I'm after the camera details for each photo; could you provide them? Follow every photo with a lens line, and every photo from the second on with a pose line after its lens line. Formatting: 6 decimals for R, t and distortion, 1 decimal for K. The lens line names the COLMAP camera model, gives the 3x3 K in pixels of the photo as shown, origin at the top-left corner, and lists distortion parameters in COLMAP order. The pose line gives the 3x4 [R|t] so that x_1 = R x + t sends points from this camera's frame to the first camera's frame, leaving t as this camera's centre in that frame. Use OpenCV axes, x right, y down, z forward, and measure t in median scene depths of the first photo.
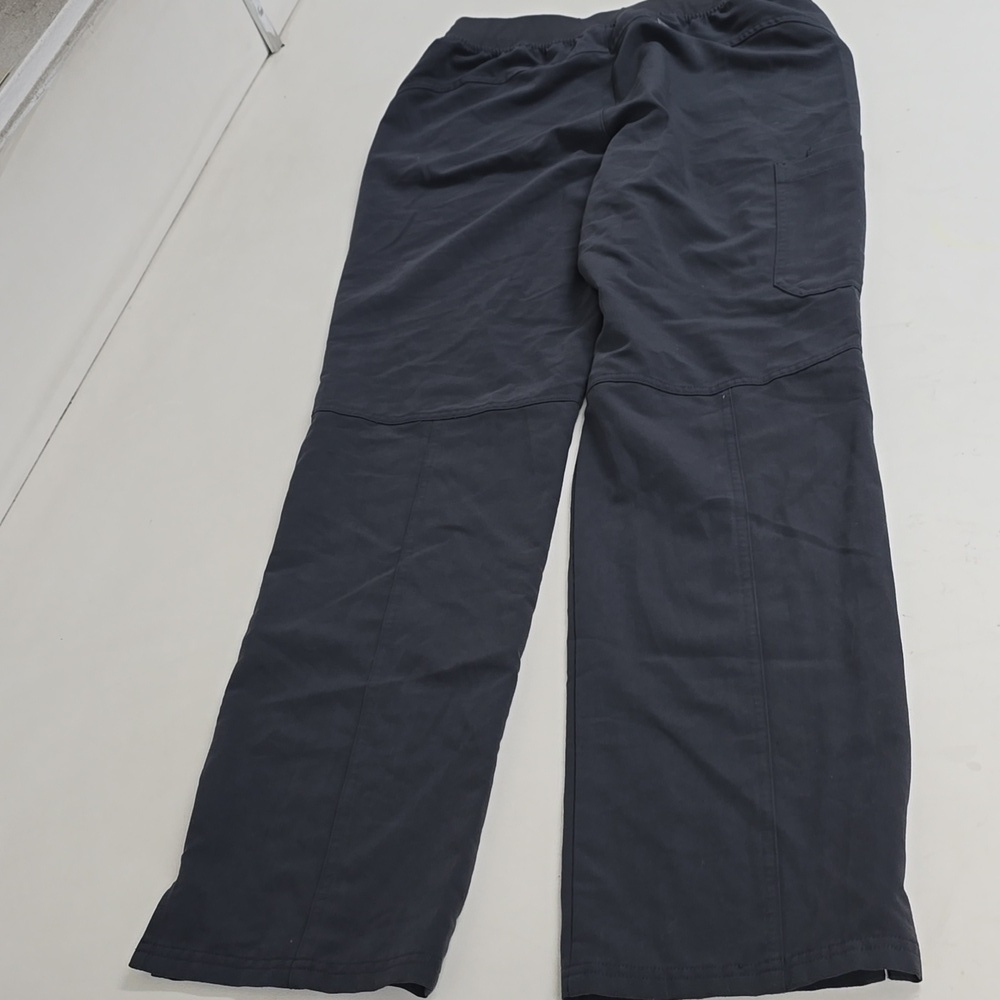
lens RADIAL K [[1478.0, 0, 500.0], [0, 1478.0, 500.0], [0, 0, 1]] dist [0.206725, -0.664803]
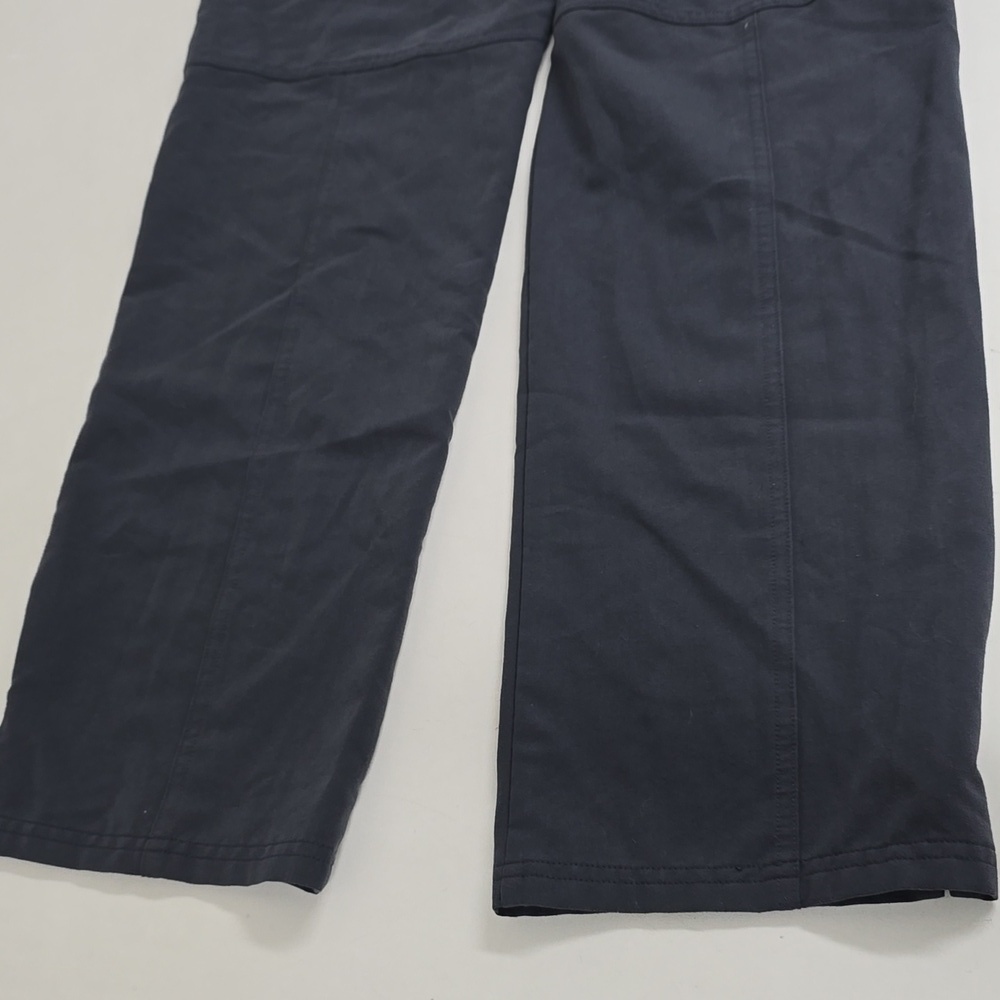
lens RADIAL K [[1478.0, 0, 500.0], [0, 1478.0, 500.0], [0, 0, 1]] dist [0.206725, -0.664803]
pose [[0.998872, -0.021847, -0.042149, 0.063458], [0.031306, 0.970554, 0.238840, -0.026628], [0.035689, -0.239890, 0.970144, 0.272905]]
